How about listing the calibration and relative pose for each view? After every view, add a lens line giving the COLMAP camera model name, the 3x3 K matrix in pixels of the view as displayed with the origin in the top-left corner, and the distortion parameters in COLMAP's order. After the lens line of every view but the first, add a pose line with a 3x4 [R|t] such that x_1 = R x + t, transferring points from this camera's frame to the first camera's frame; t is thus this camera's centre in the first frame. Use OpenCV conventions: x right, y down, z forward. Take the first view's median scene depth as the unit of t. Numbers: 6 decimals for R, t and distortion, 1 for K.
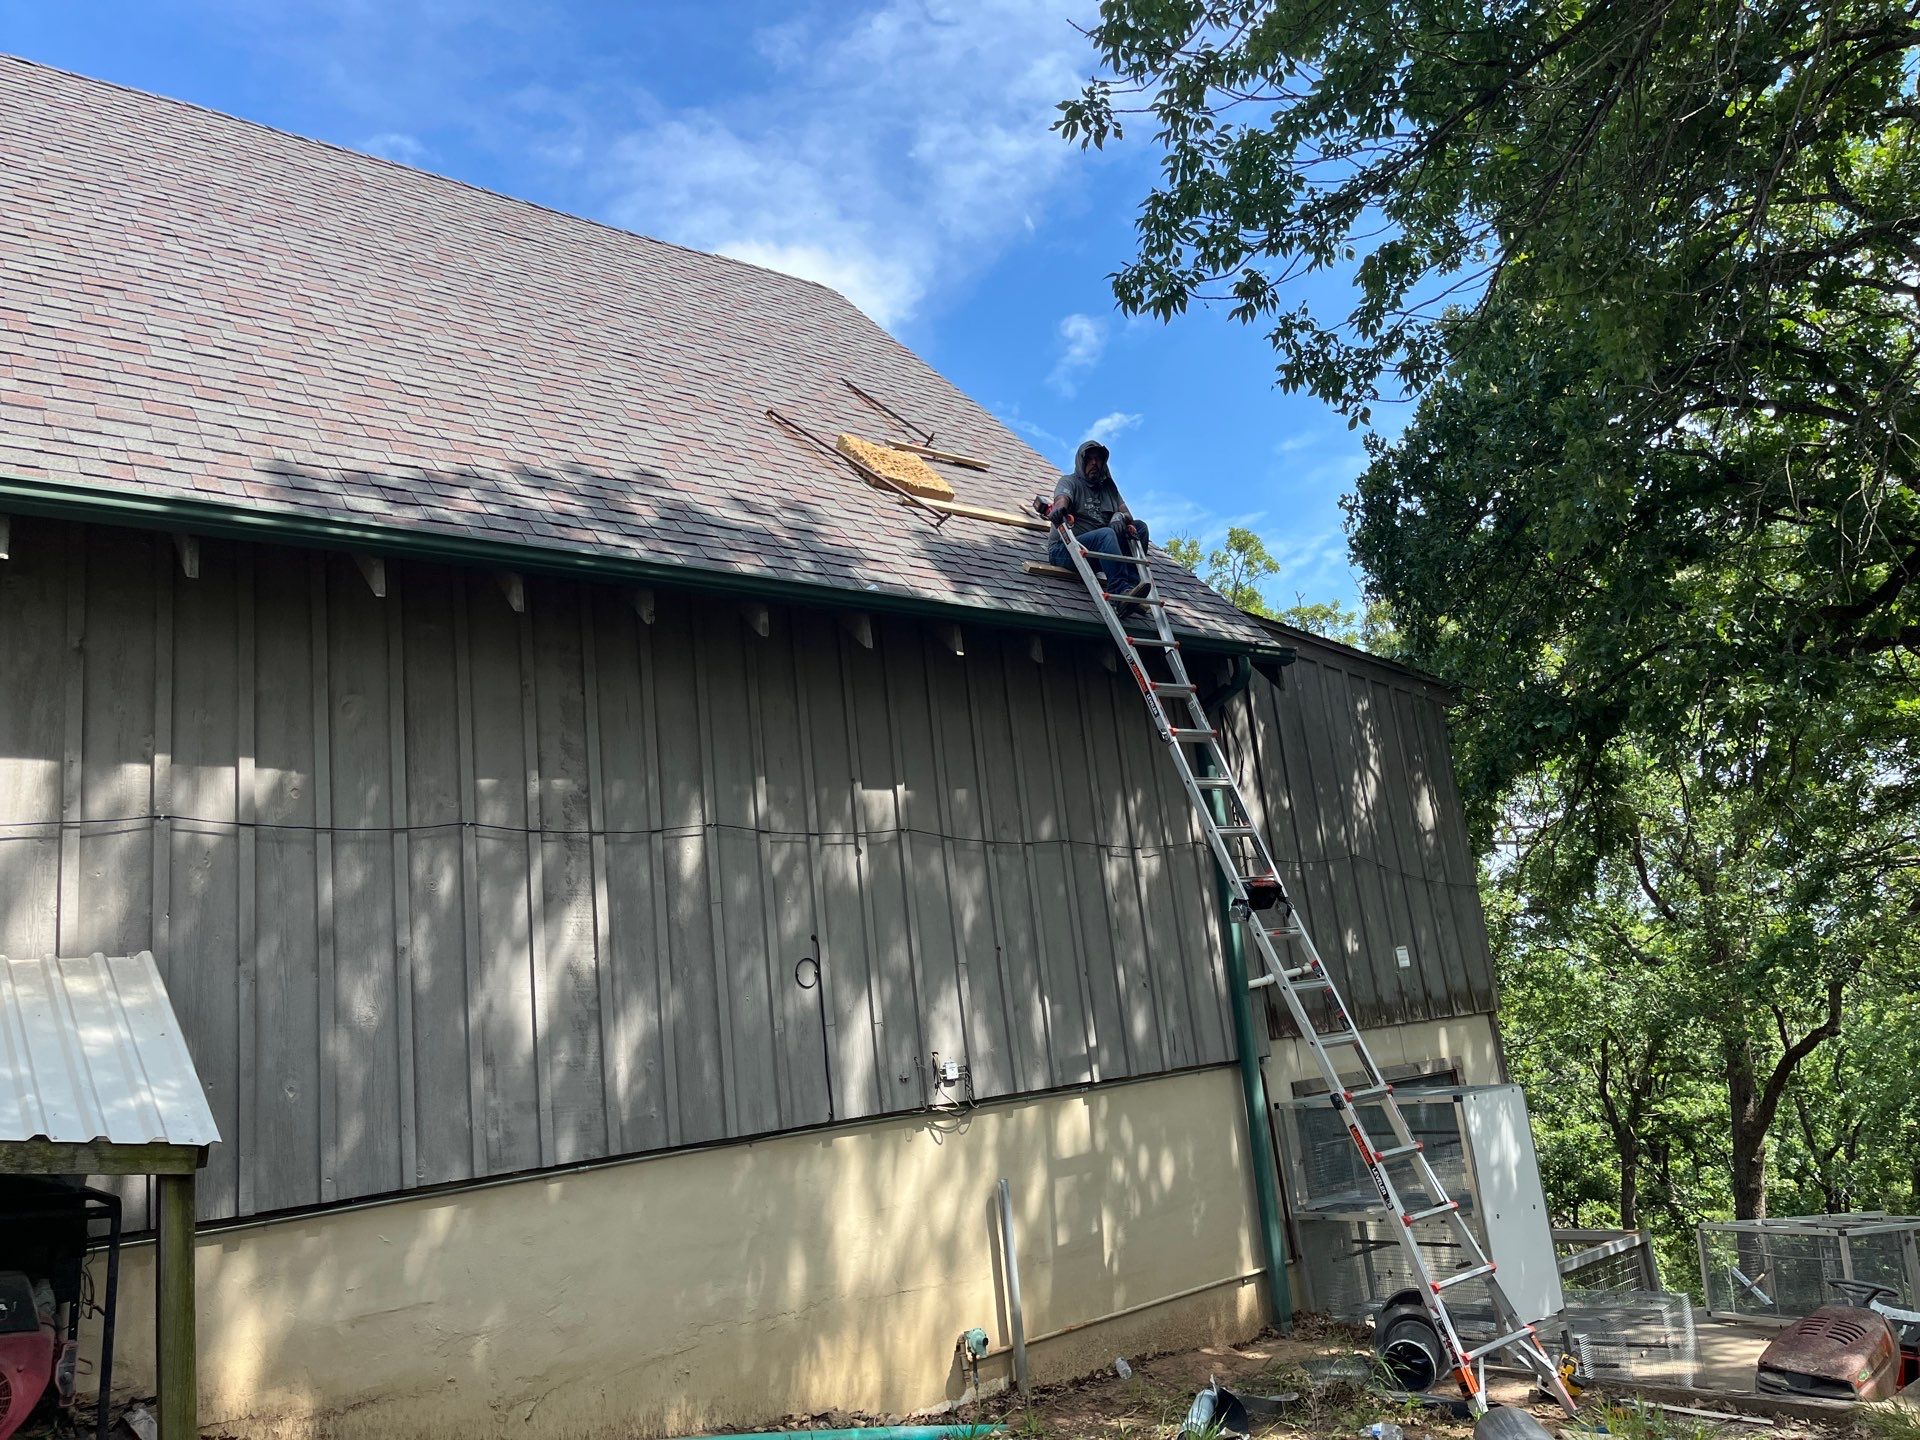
lens RADIAL K [[1442.3, 0, 952.3], [0, 1442.3, 714.6], [0, 0, 1]] dist [0.064184, -0.080120]
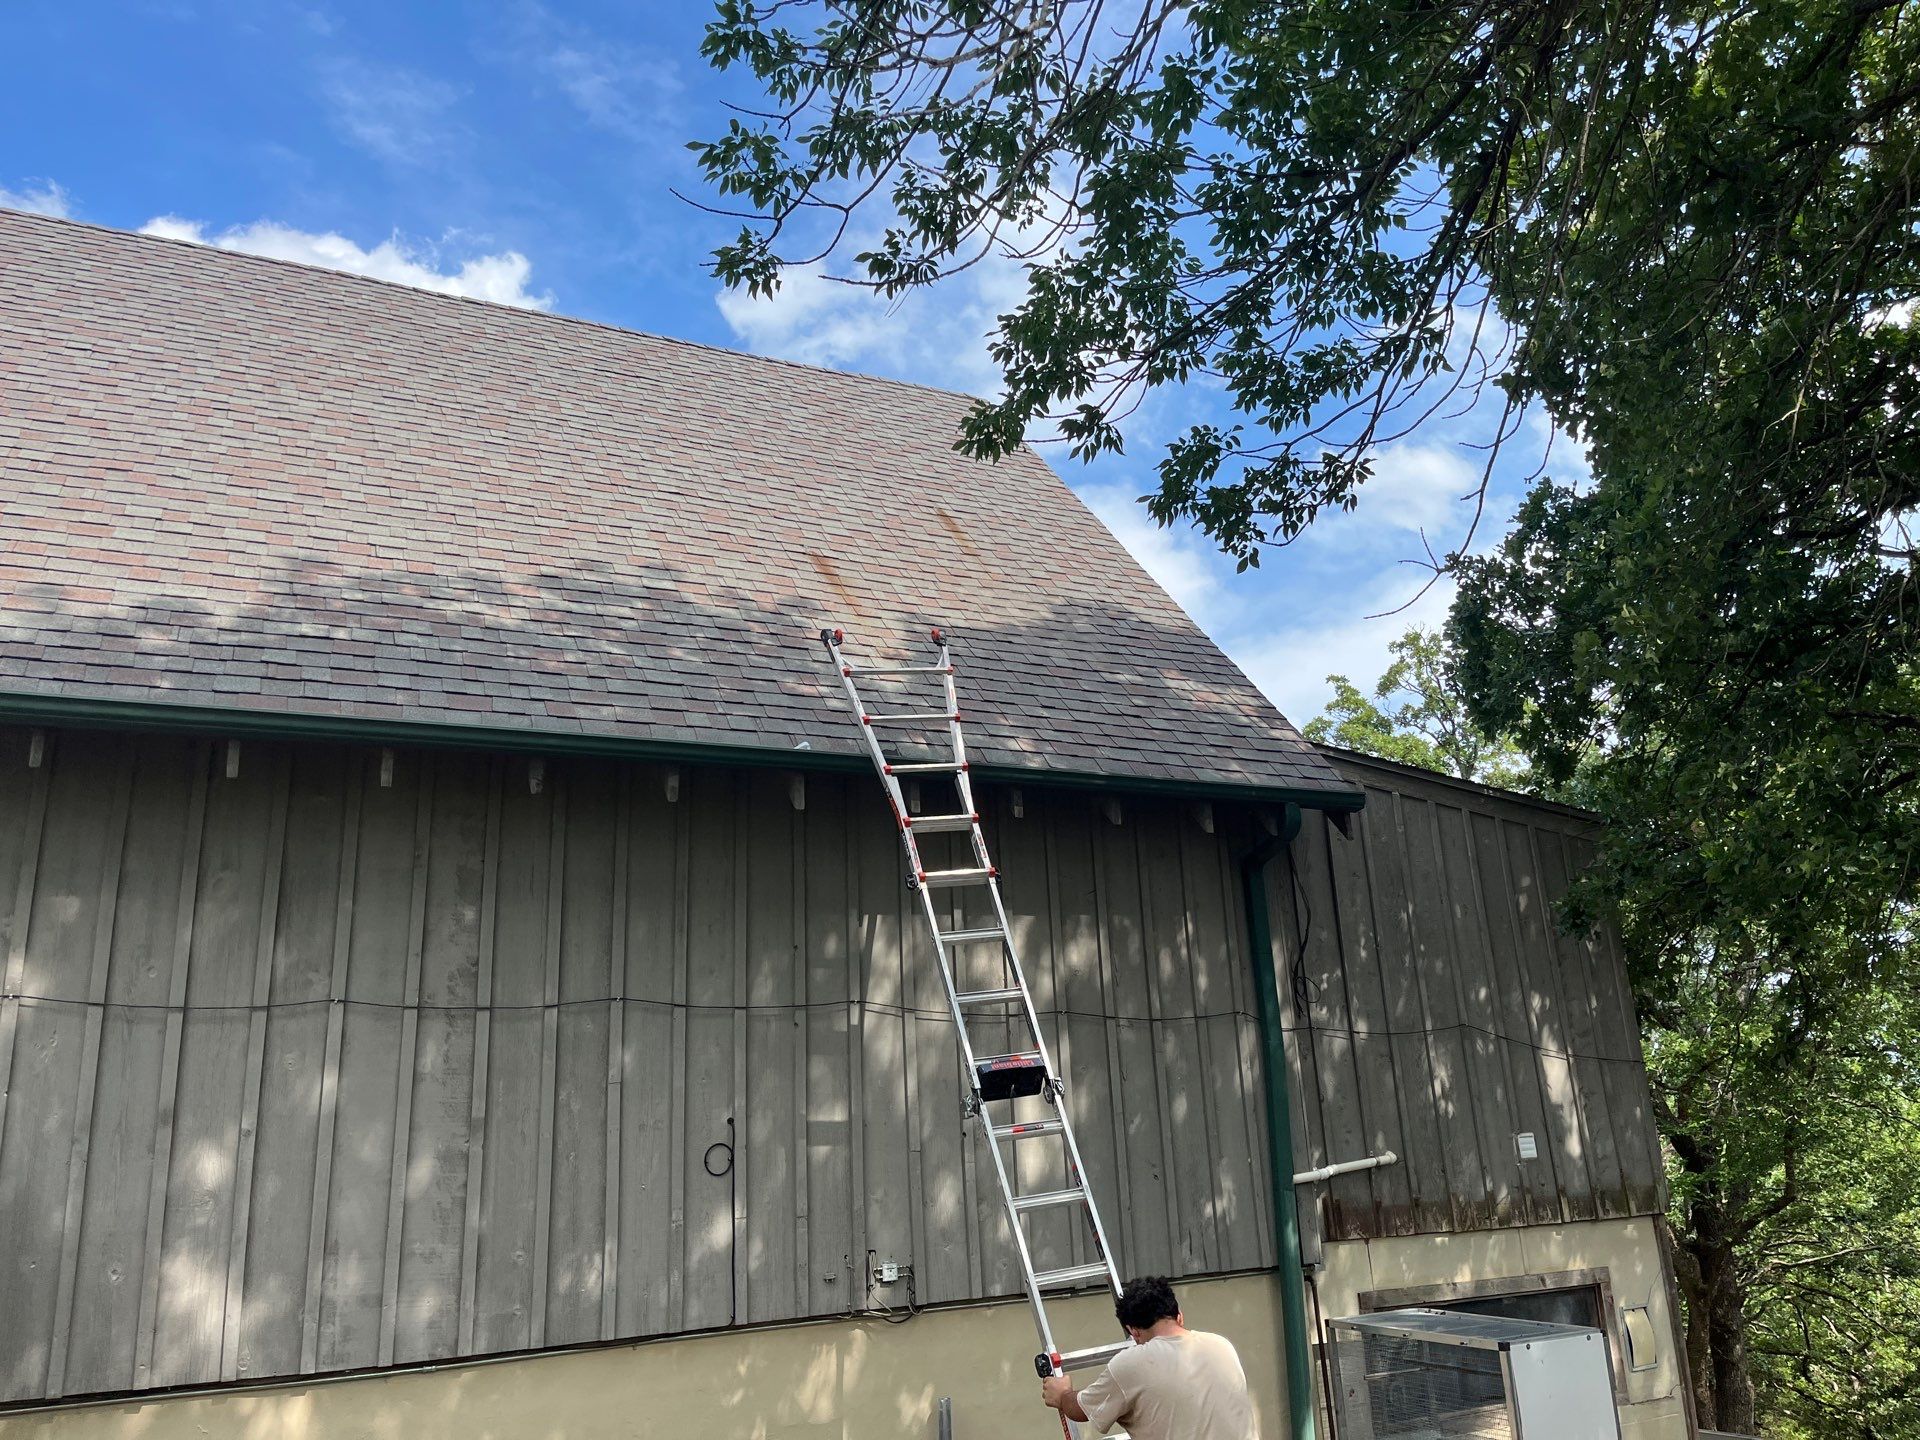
lens RADIAL K [[1442.3, 0, 982.4], [0, 1442.3, 728.6], [0, 0, 1]] dist [0.064184, -0.080120]
pose [[0.974085, -0.002537, -0.226167, 0.224897], [-0.006625, 0.999188, -0.039742, -0.051602], [0.226084, 0.040211, 0.973278, 0.089586]]
